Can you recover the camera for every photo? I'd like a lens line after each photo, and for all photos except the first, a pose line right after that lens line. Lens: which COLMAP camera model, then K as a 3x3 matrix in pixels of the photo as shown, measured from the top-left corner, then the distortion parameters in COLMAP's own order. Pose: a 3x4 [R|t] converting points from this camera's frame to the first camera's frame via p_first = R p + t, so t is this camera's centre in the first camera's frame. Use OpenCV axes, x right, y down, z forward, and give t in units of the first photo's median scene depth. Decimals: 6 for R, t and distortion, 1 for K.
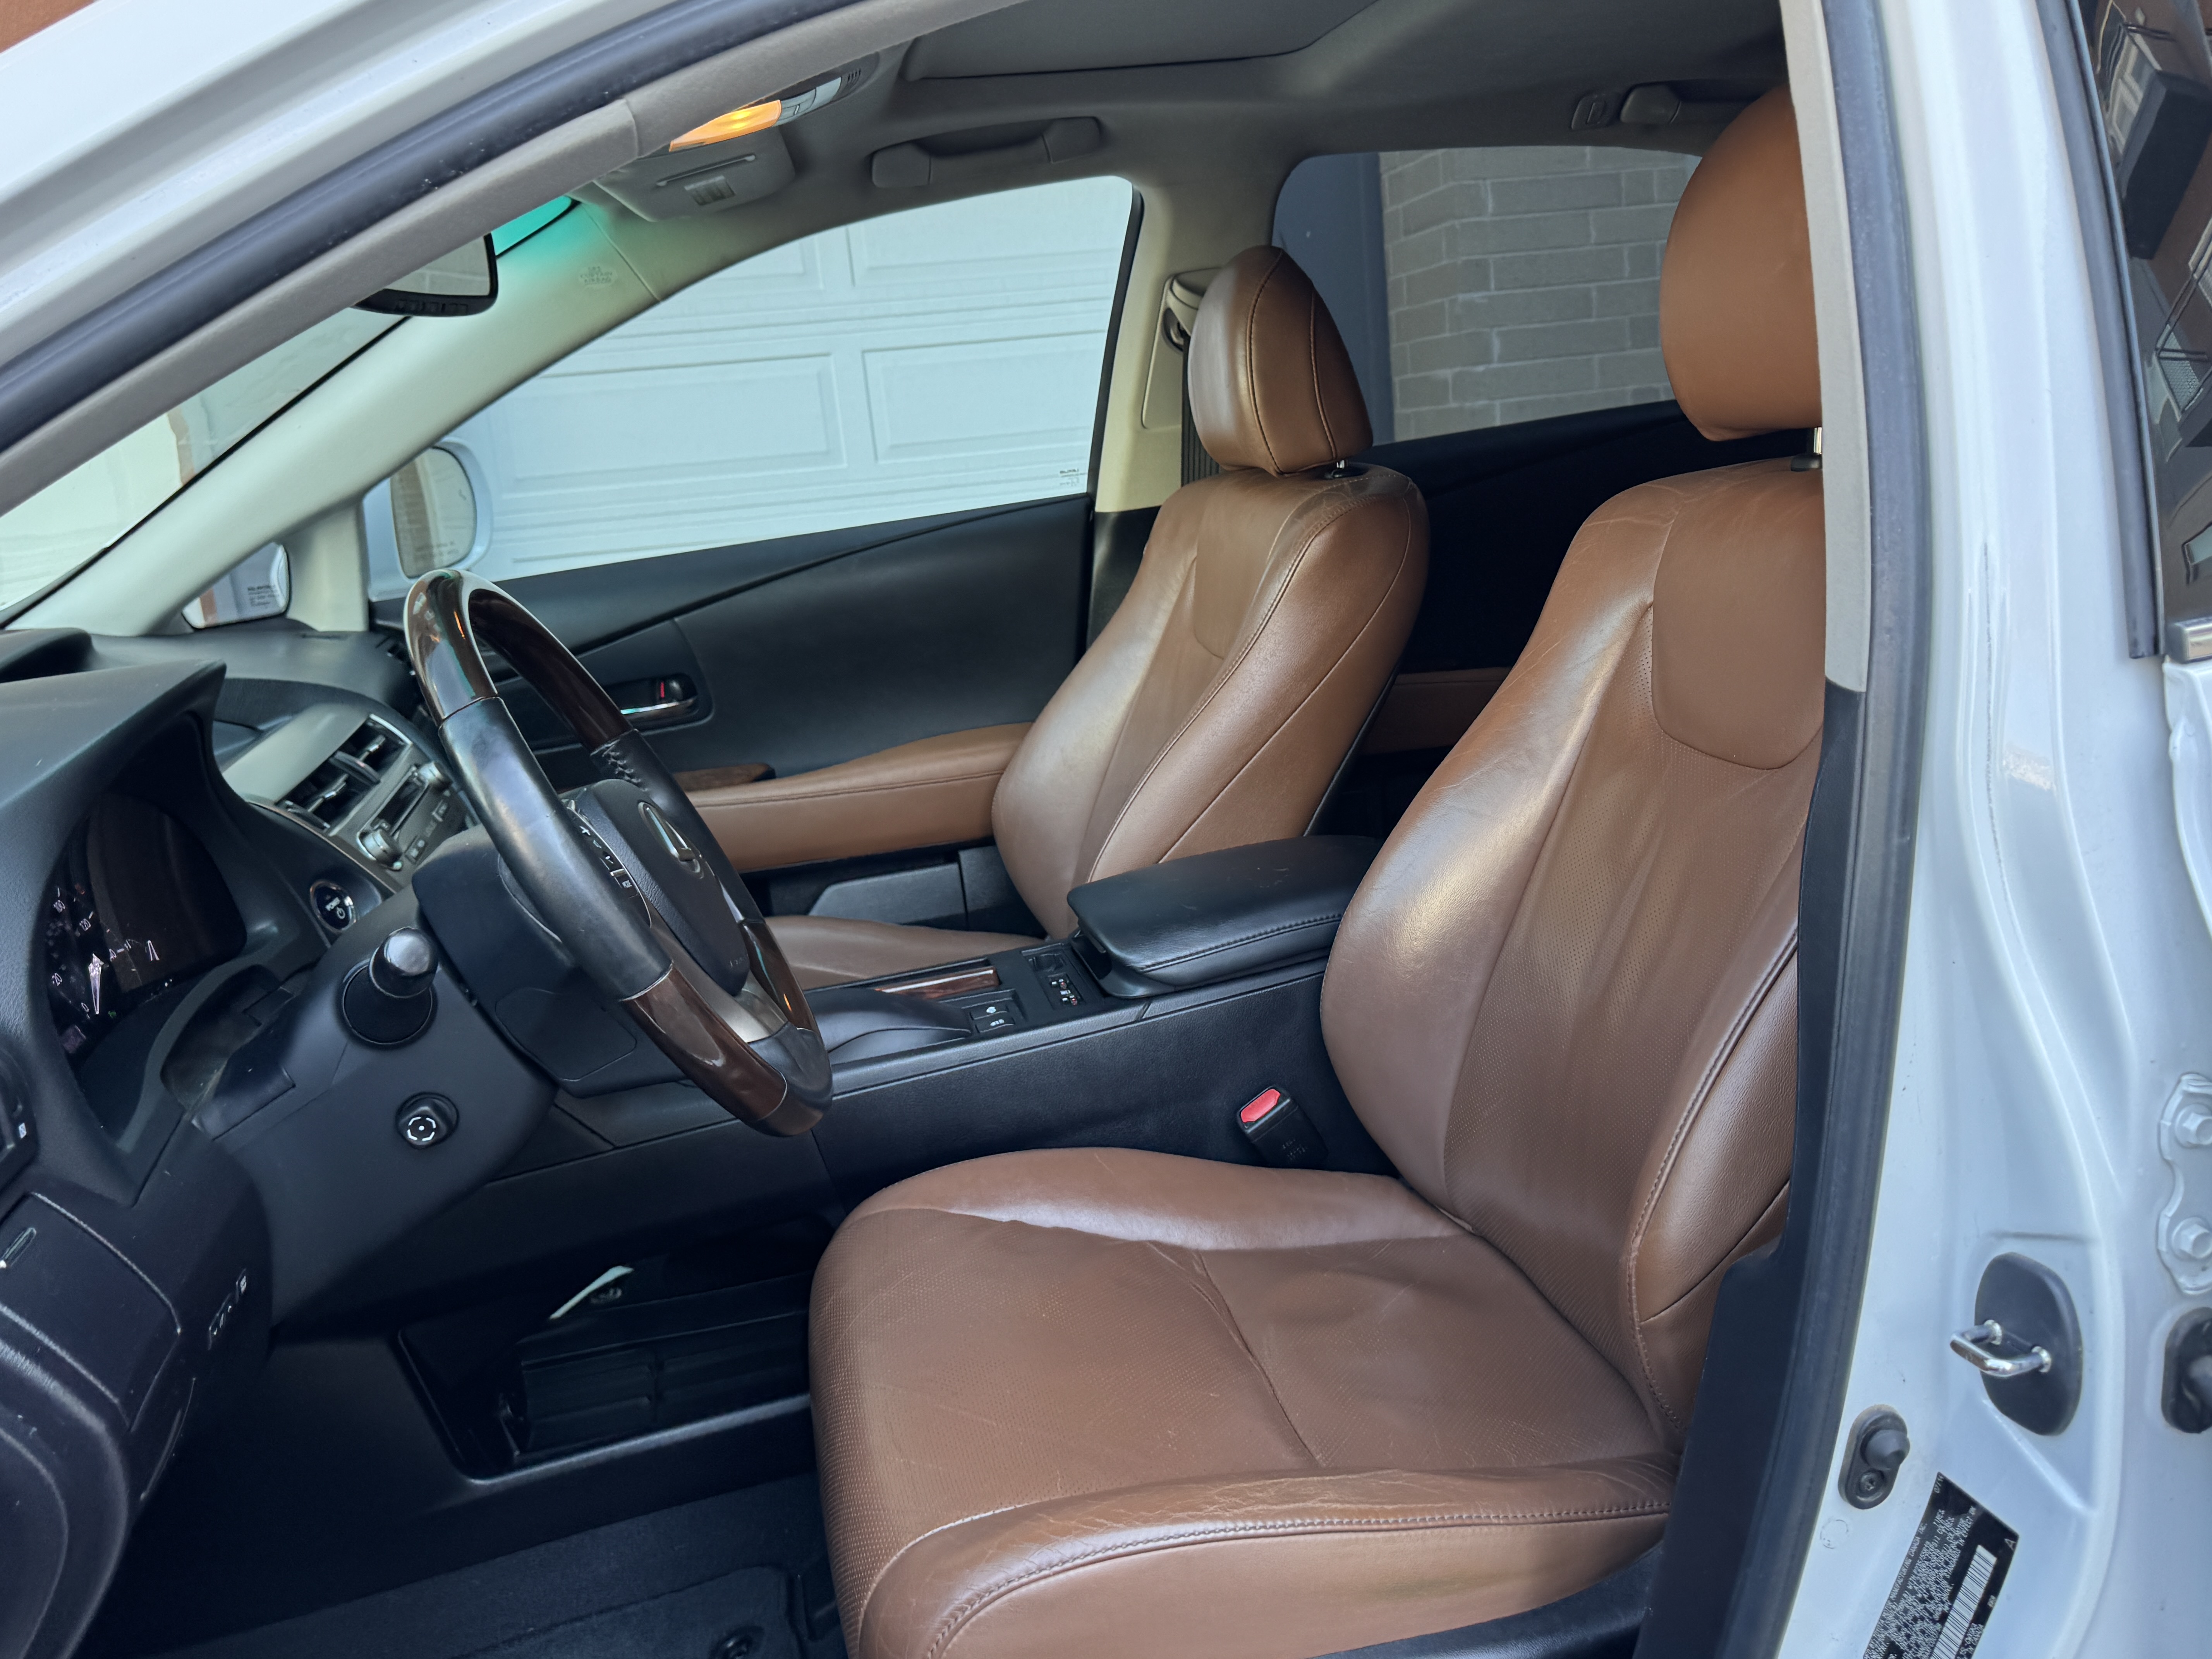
lens RADIAL K [[1763.0, 0, 1123.2], [0, 1763.0, 818.9], [0, 0, 1]] dist [0.139392, -0.265054]
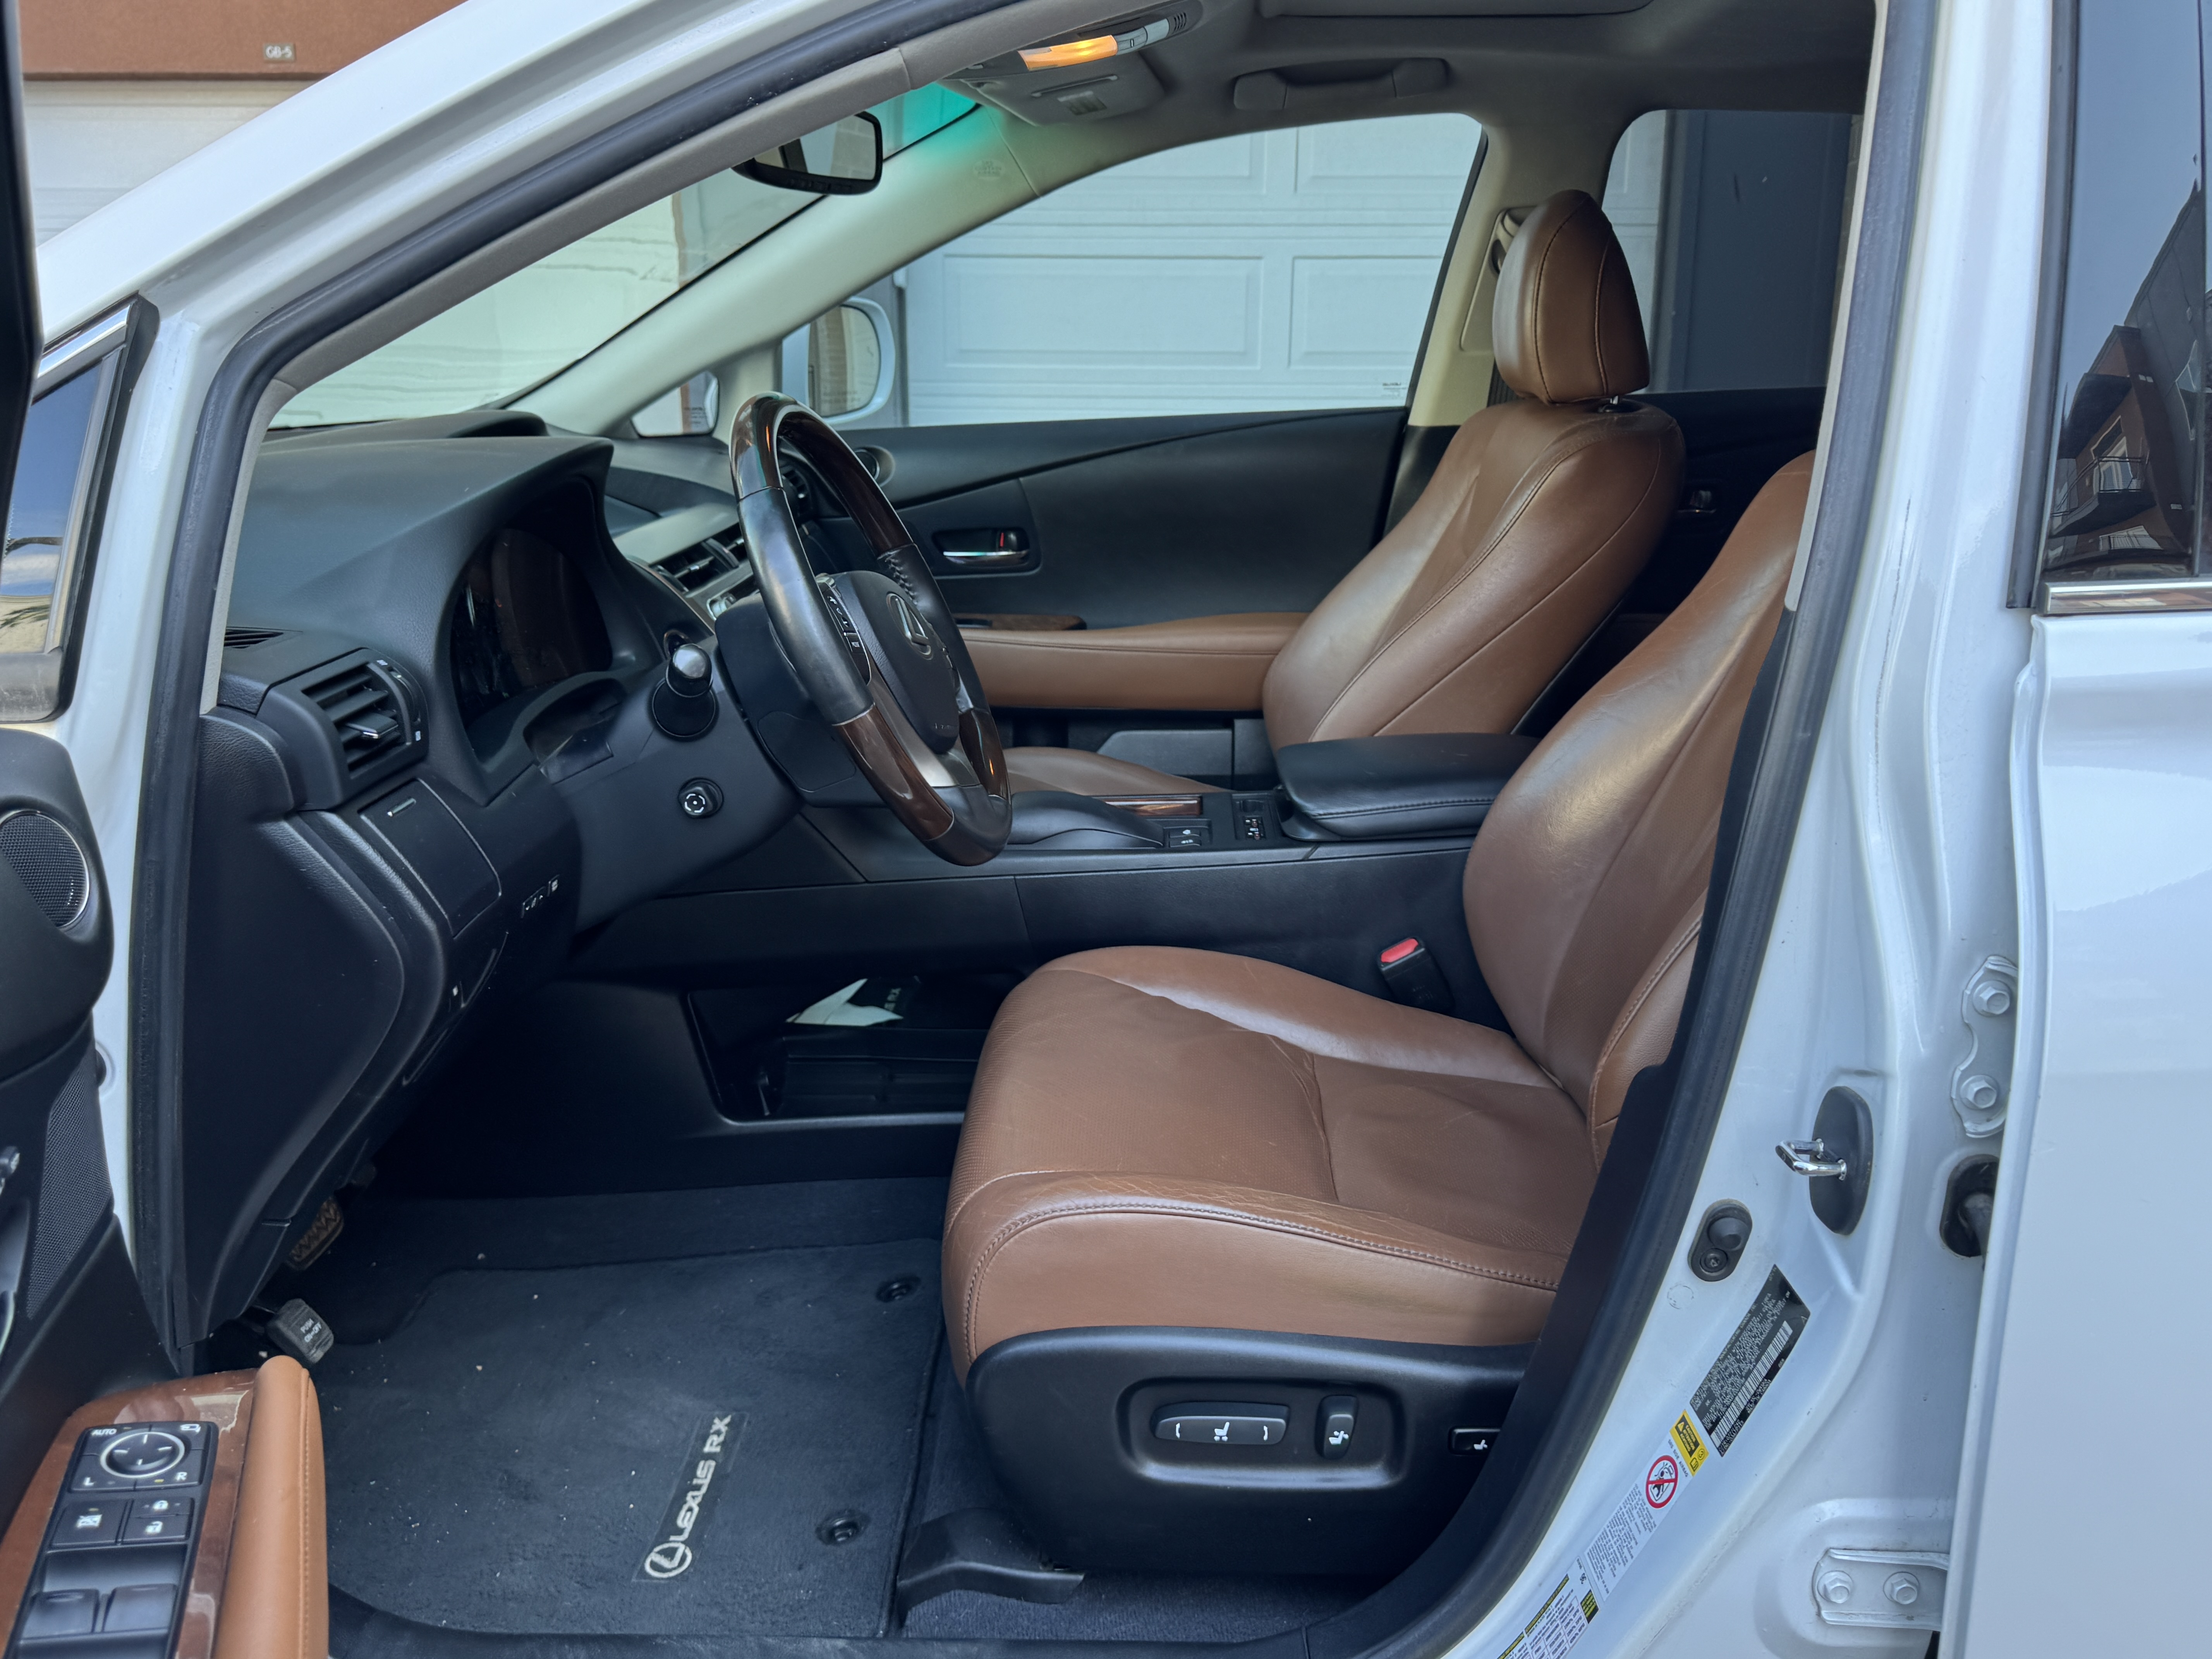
lens RADIAL K [[1763.0, 0, 1123.2], [0, 1763.0, 818.9], [0, 0, 1]] dist [0.139392, -0.265054]
pose [[0.963249, 0.162532, -0.213856, 0.105058], [-0.152538, 0.986316, 0.062547, 0.025638], [0.221096, -0.027627, 0.974861, -0.119225]]
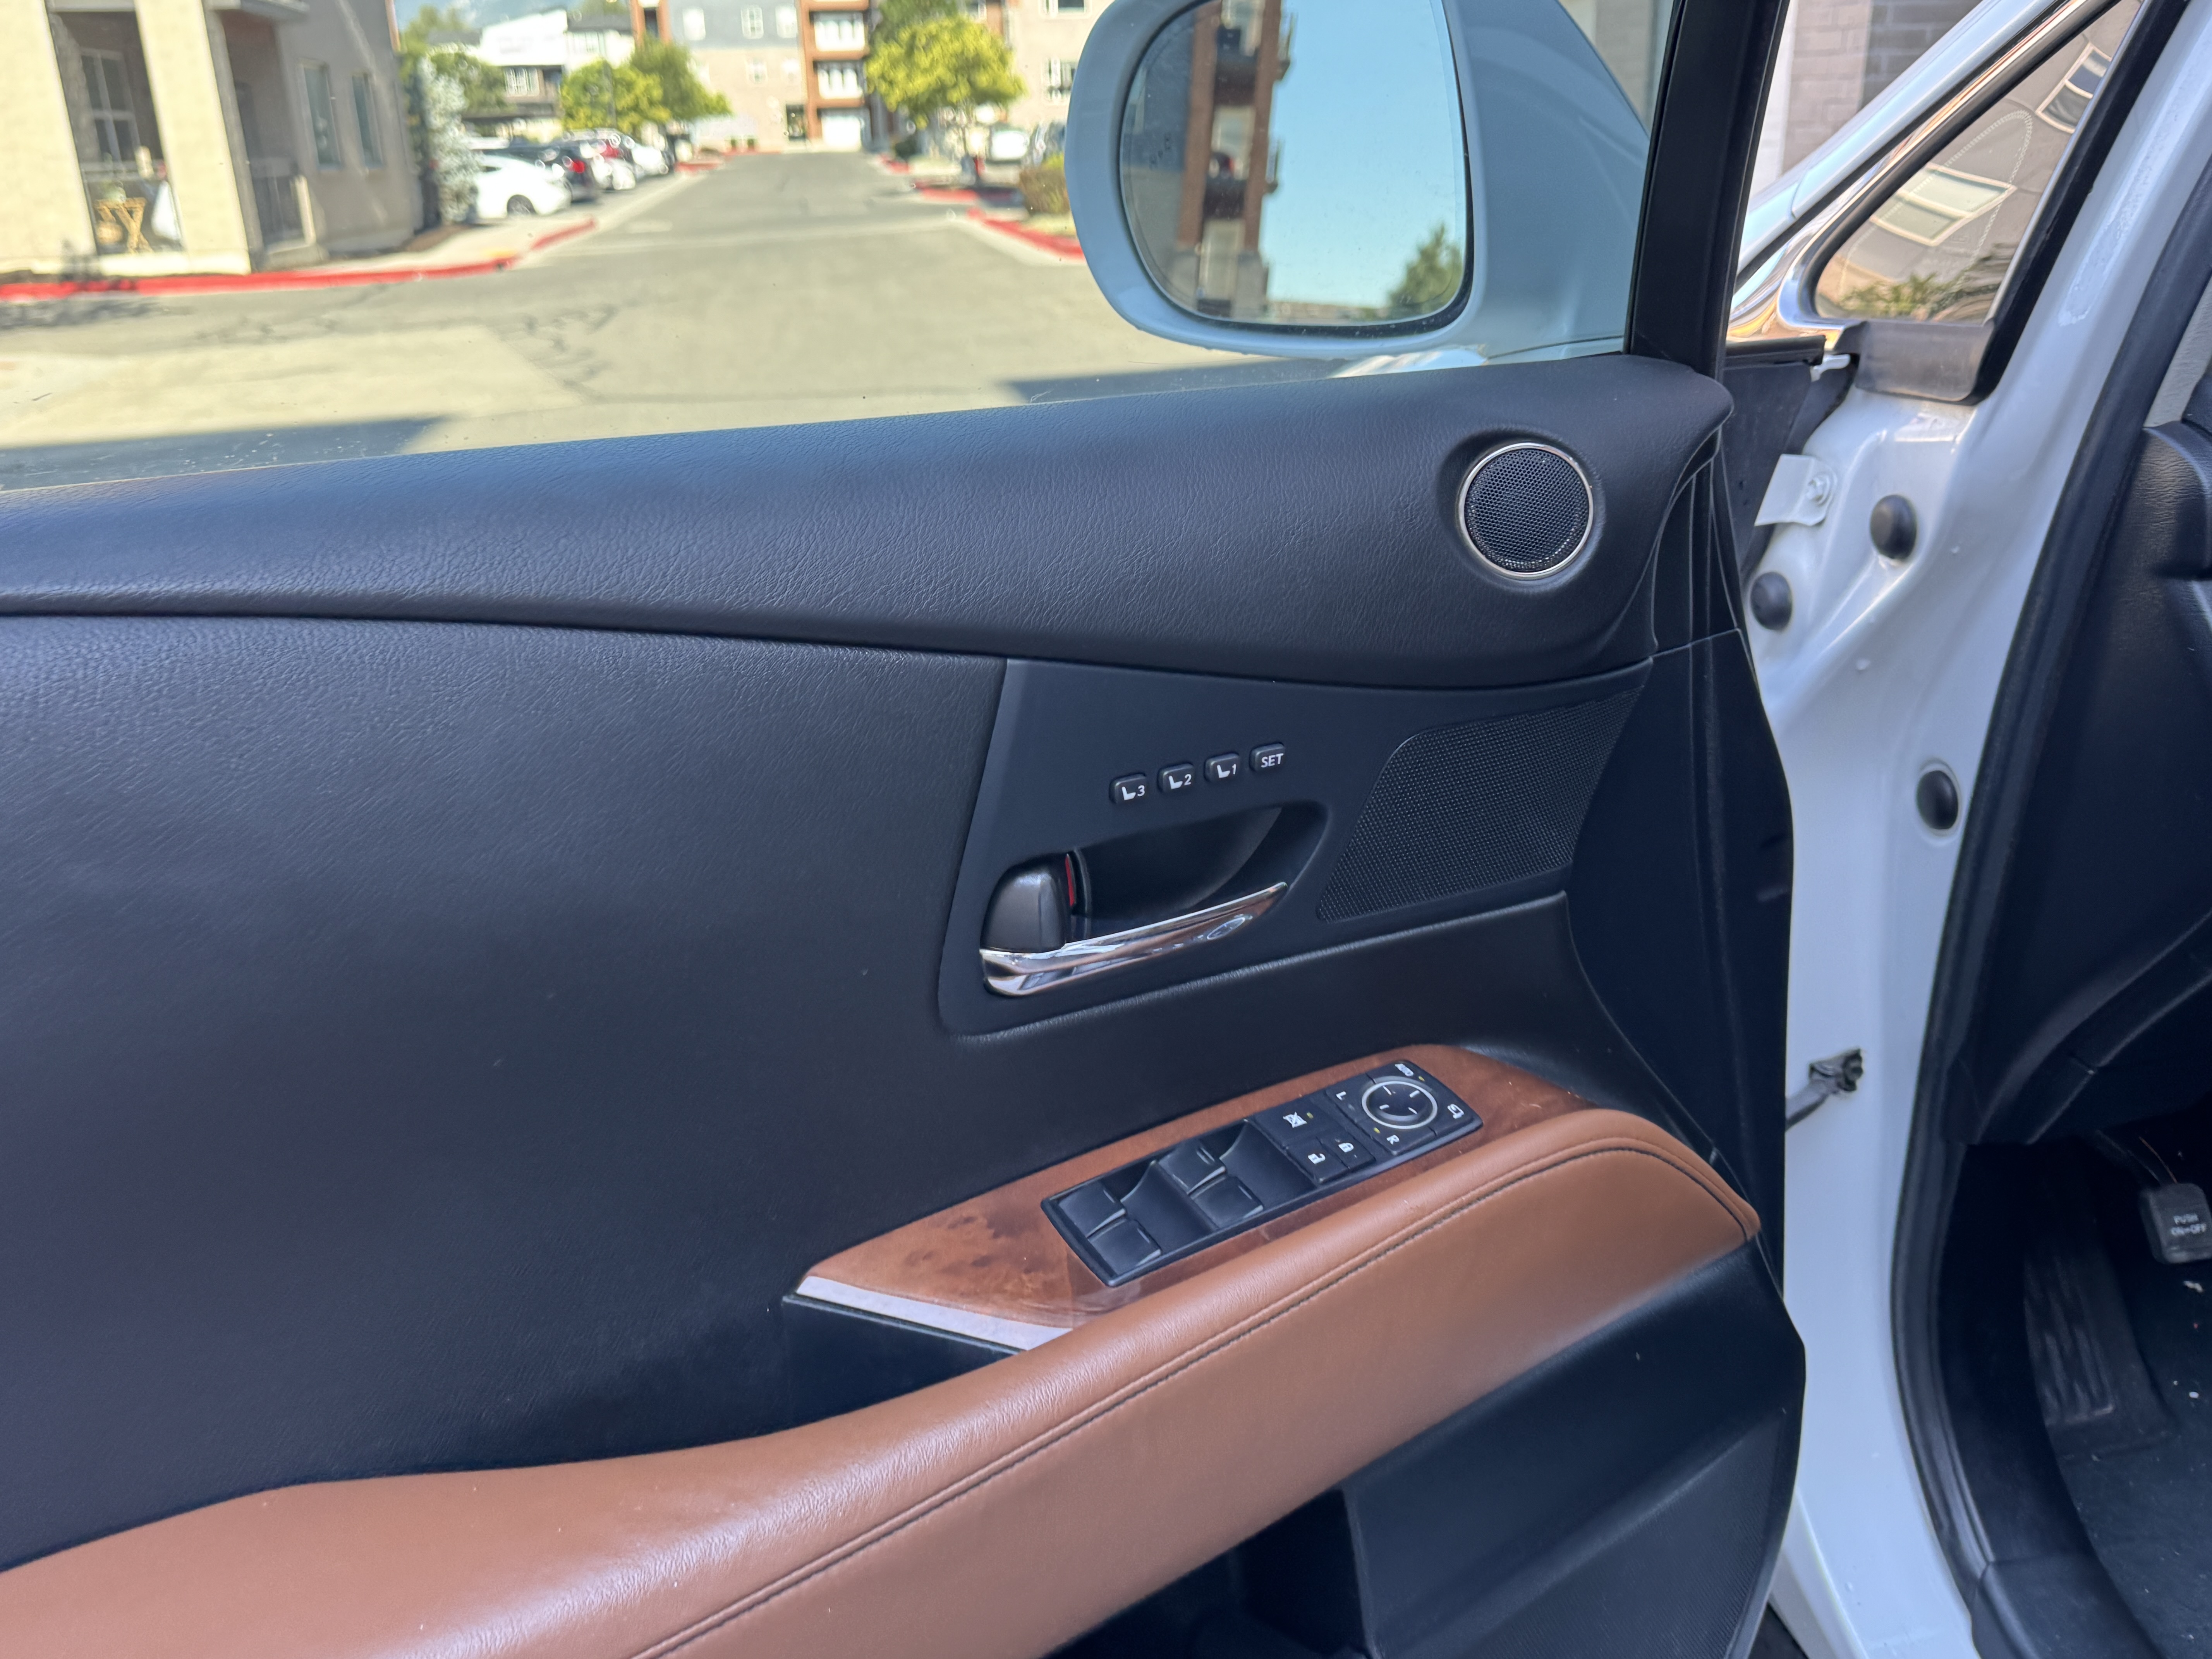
lens RADIAL K [[1814.6, 0, 1089.4], [0, 1814.6, 812.3], [0, 0, 1]] dist [0.023511, -0.027445]
pose [[-0.052573, 0.437236, -0.897809, 0.160830], [-0.170595, 0.881904, 0.439480, 0.004482], [0.983938, 0.176266, 0.028226, 0.091677]]
